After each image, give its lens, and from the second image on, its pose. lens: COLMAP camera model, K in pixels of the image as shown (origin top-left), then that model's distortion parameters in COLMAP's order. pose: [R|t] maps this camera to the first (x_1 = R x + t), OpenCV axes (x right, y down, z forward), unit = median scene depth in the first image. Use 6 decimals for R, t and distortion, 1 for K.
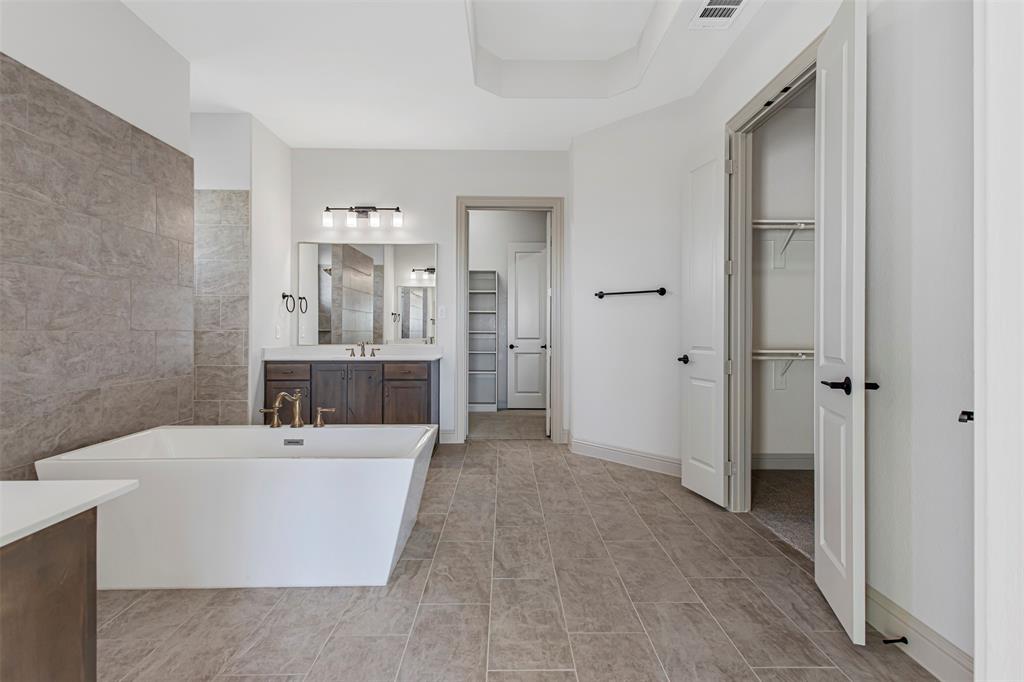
lens RADIAL K [[469.2, 0, 512.3], [0, 469.2, 330.7], [0, 0, 1]] dist [0.001548, 0.000039]
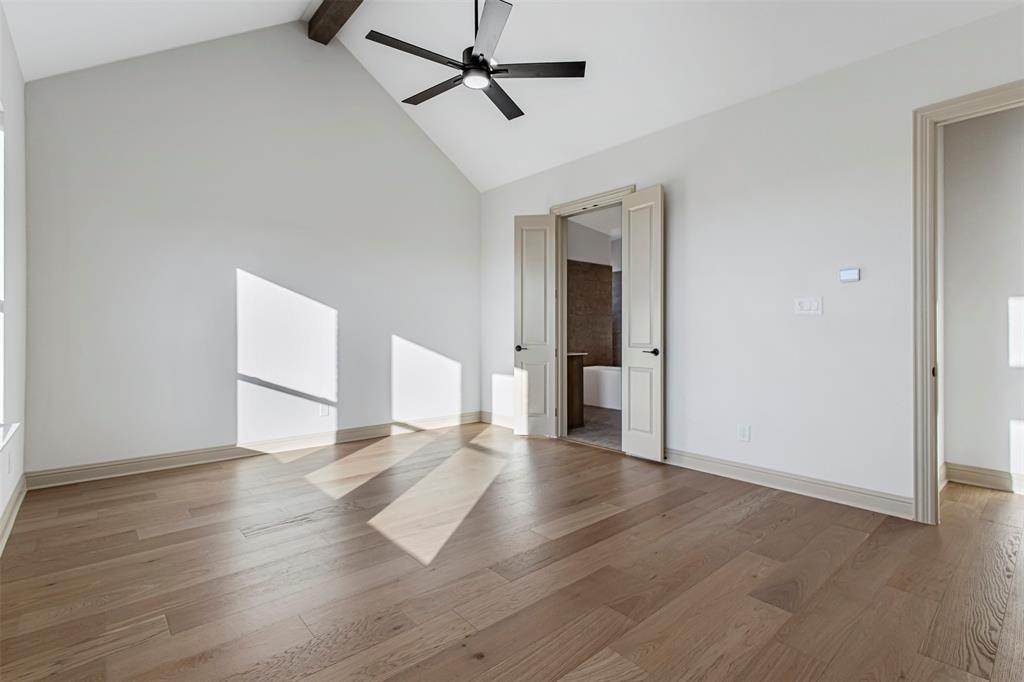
lens RADIAL K [[469.2, 0, 512.3], [0, 469.2, 330.7], [0, 0, 1]] dist [0.001548, 0.000039]
pose [[0.654005, -0.007608, -0.756452, 1.078096], [0.000582, 0.999954, -0.009554, 0.018359], [0.756490, 0.005808, 0.653980, -1.294692]]
